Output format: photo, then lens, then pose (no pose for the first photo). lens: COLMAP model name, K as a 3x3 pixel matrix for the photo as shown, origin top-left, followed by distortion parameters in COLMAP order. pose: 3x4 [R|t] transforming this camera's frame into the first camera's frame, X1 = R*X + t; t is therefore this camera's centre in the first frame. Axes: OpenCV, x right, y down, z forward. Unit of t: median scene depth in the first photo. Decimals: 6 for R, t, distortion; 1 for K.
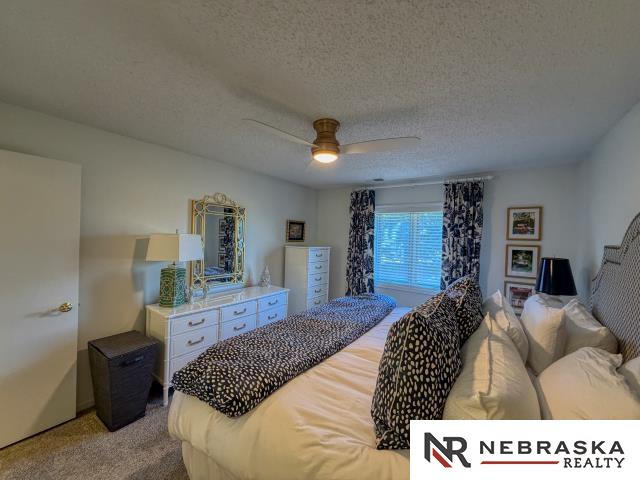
lens RADIAL K [[254.5, 0, 318.2], [0, 254.5, 240.1], [0, 0, 1]] dist [-0.000876, -0.000321]
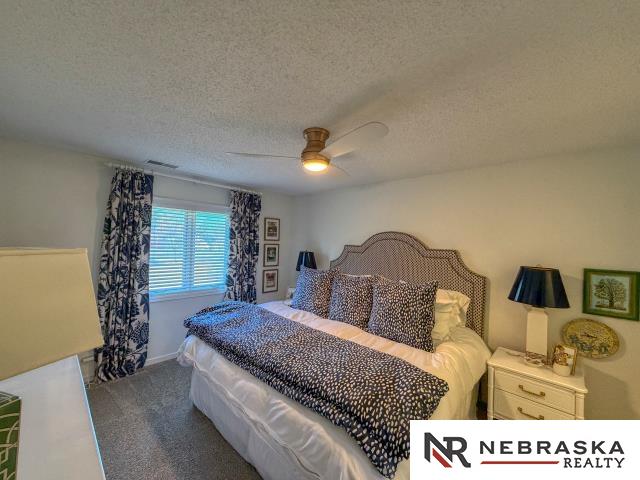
lens RADIAL K [[254.5, 0, 318.2], [0, 254.5, 240.1], [0, 0, 1]] dist [-0.000876, -0.000321]
pose [[0.130129, -0.017232, 0.991347, -0.577671], [-0.014015, 0.999717, 0.019217, -0.032318], [-0.991398, -0.016395, 0.129851, 0.510510]]
